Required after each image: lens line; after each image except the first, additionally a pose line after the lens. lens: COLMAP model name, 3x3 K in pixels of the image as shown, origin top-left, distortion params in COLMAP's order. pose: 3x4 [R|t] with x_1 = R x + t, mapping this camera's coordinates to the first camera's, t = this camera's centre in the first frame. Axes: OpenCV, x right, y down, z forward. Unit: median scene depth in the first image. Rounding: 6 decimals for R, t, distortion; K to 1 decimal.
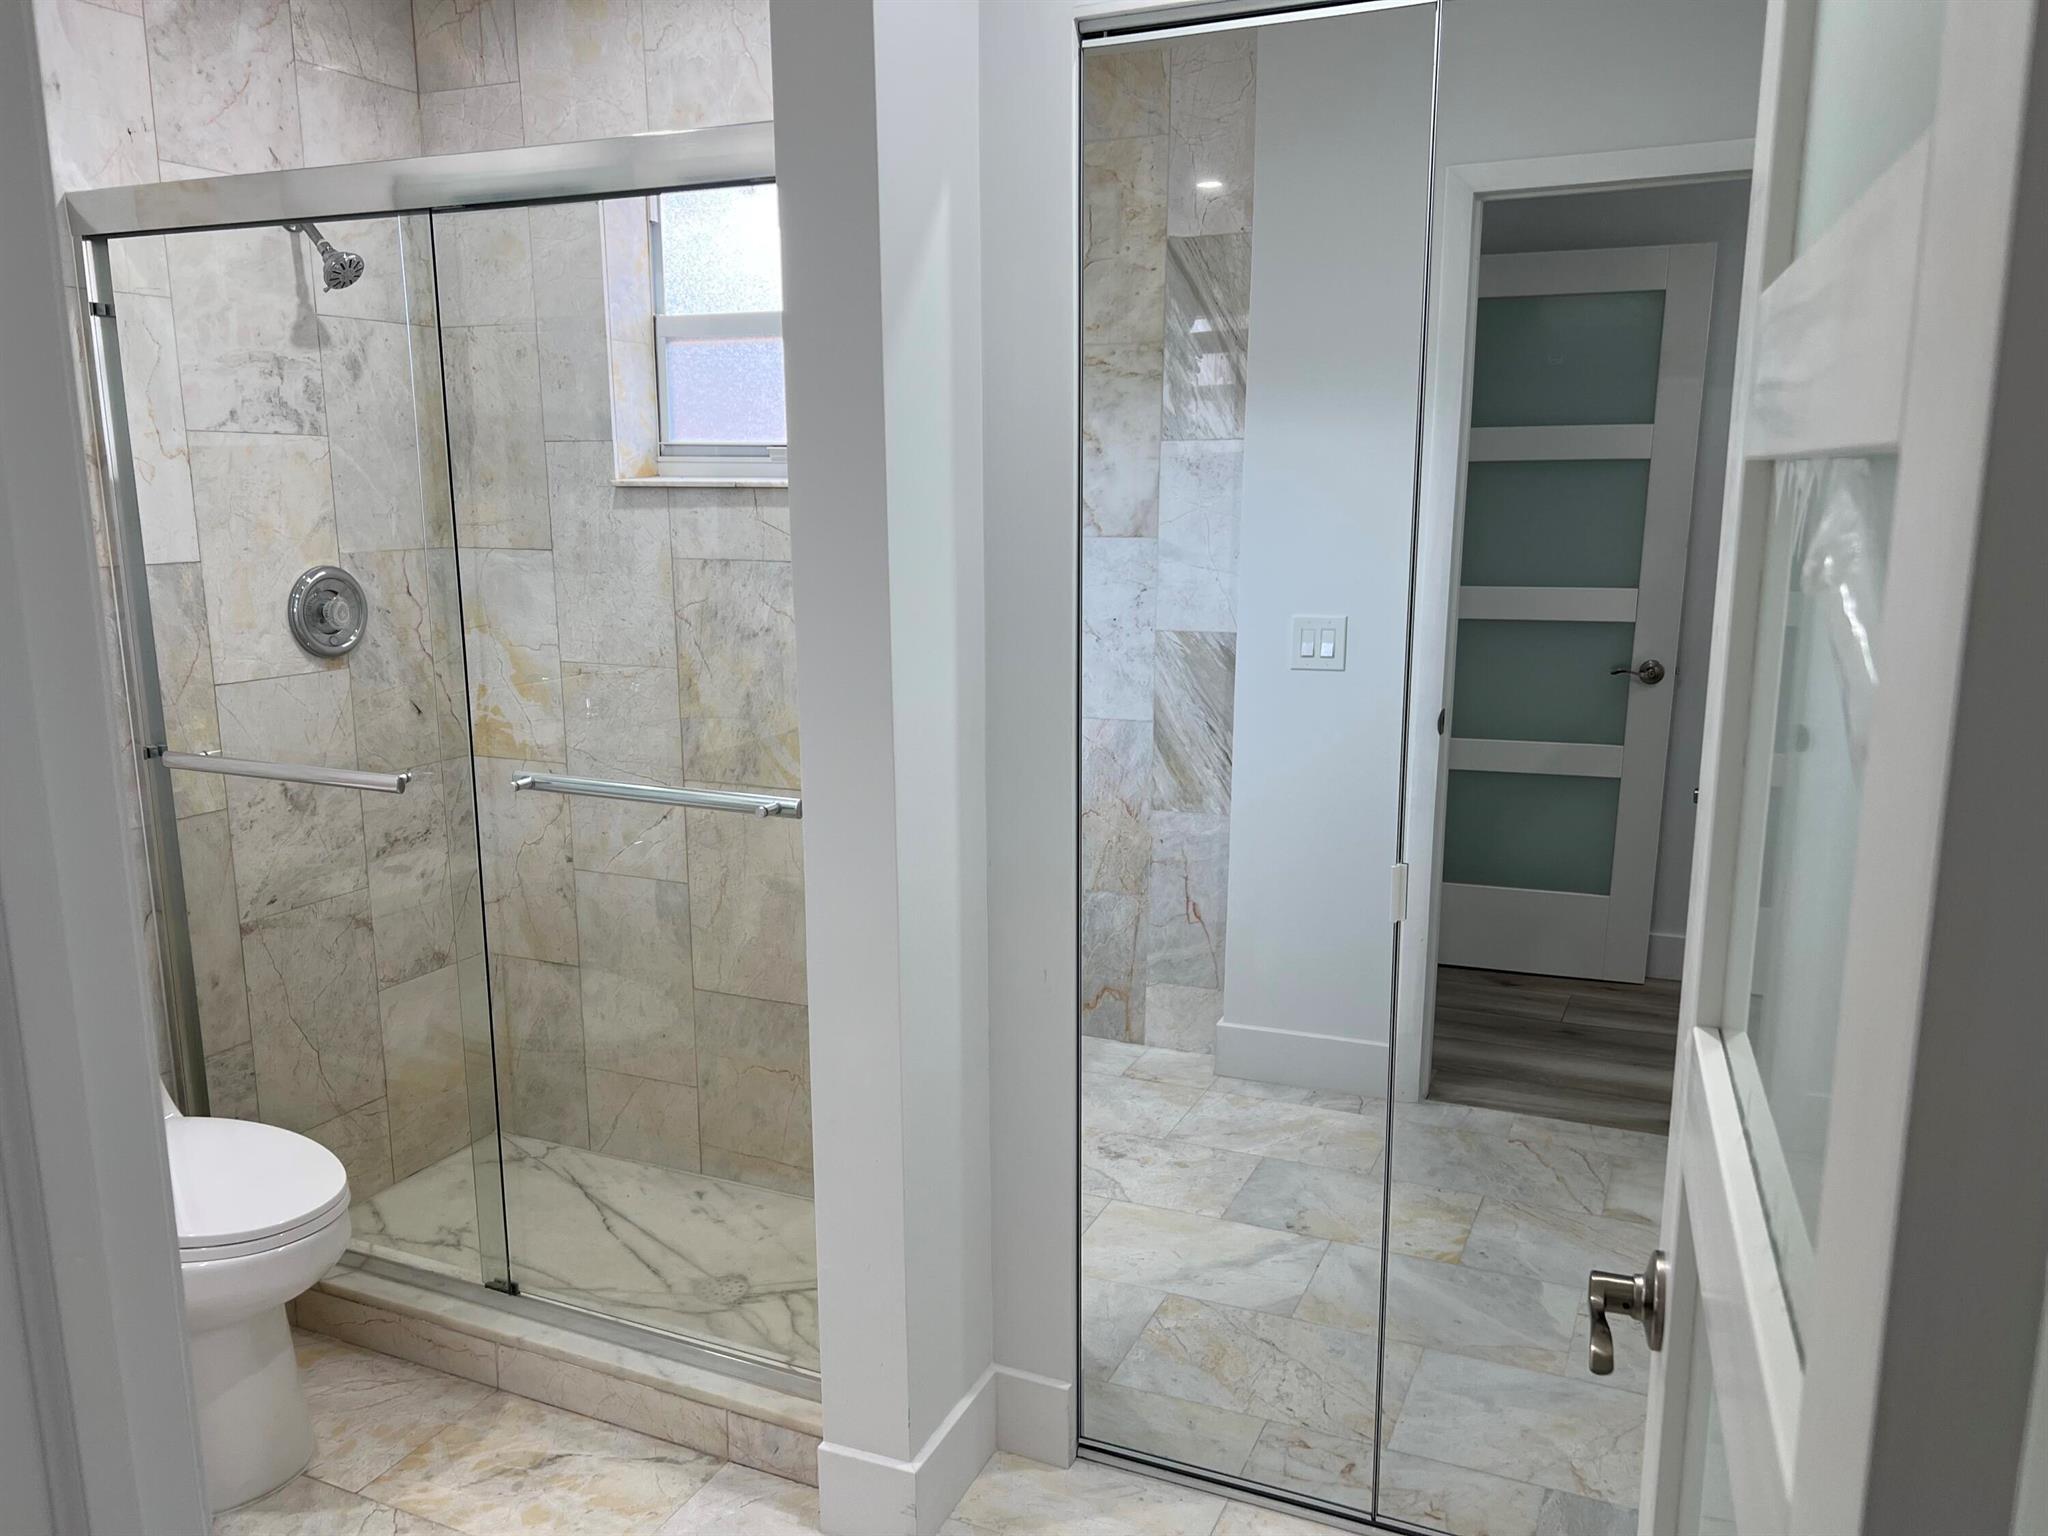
lens RADIAL K [[1534.6, 0, 1029.8], [0, 1534.6, 771.3], [0, 0, 1]] dist [0.052214, -0.054209]
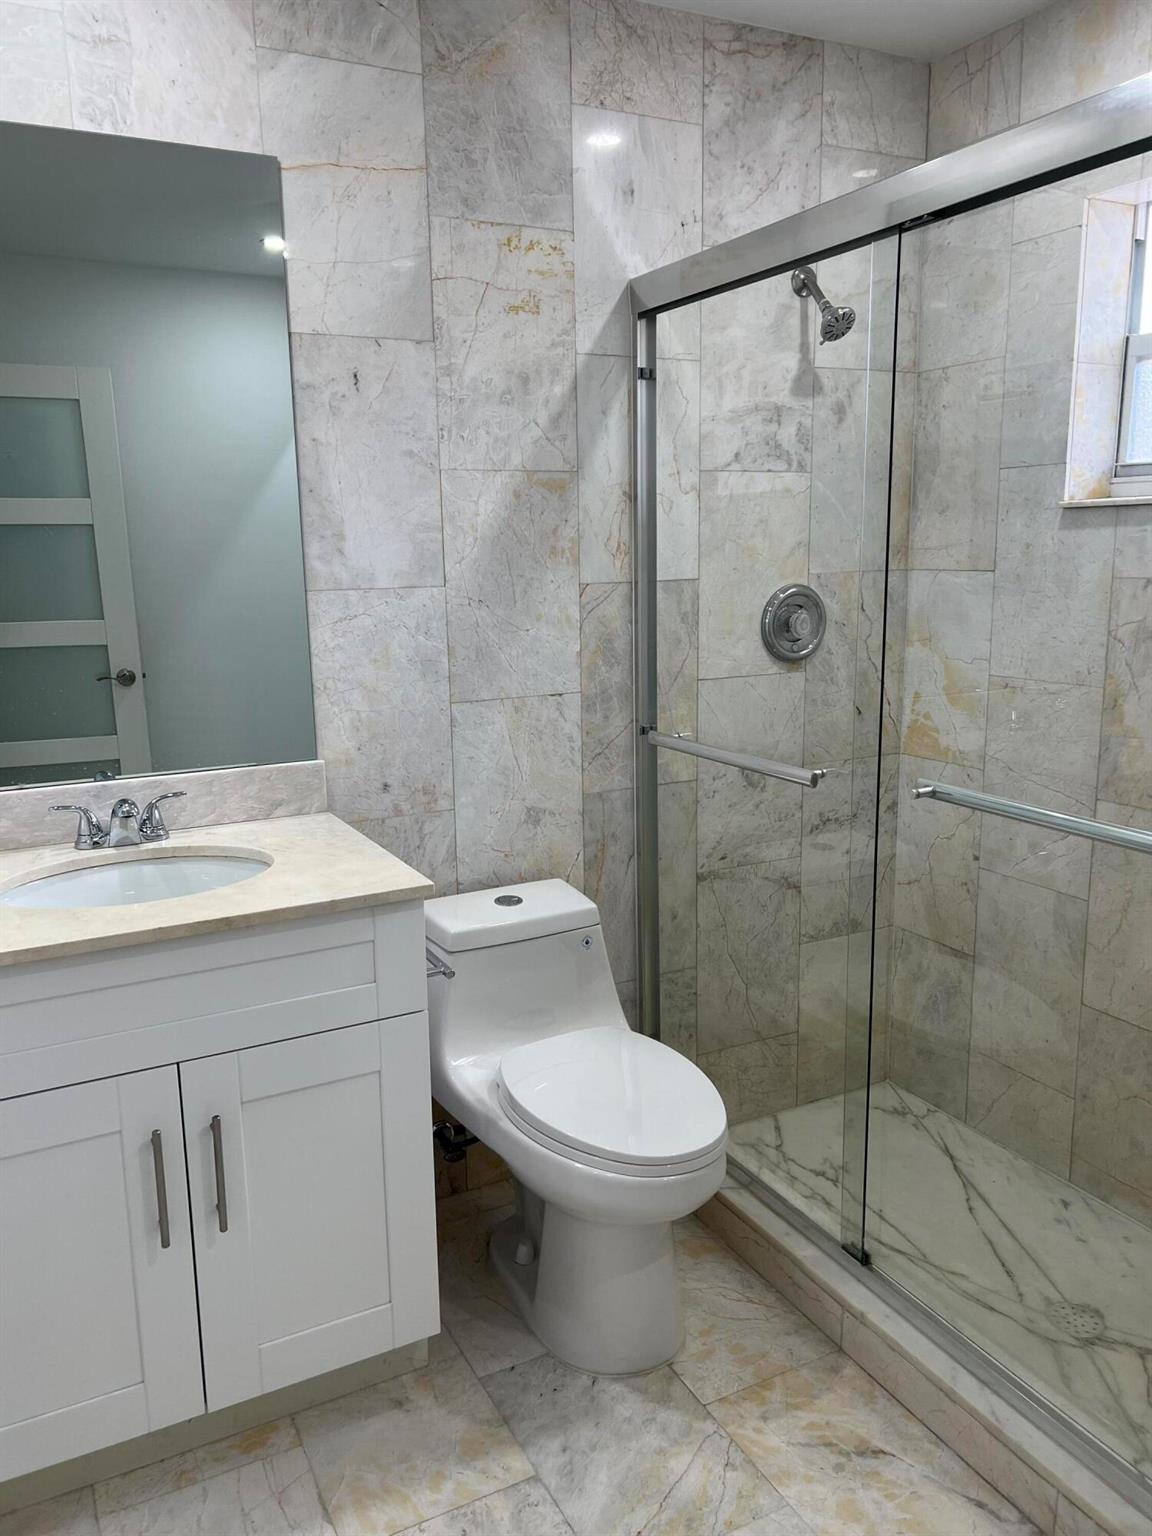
lens RADIAL K [[1151.0, 0, 563.9], [0, 1151.0, 779.5], [0, 0, 1]] dist [0.052214, -0.054209]
pose [[0.783213, 0.113298, -0.611344, -0.038087], [-0.099835, 0.993415, 0.056204, -0.016456], [0.613686, 0.017014, 0.789367, 0.201697]]
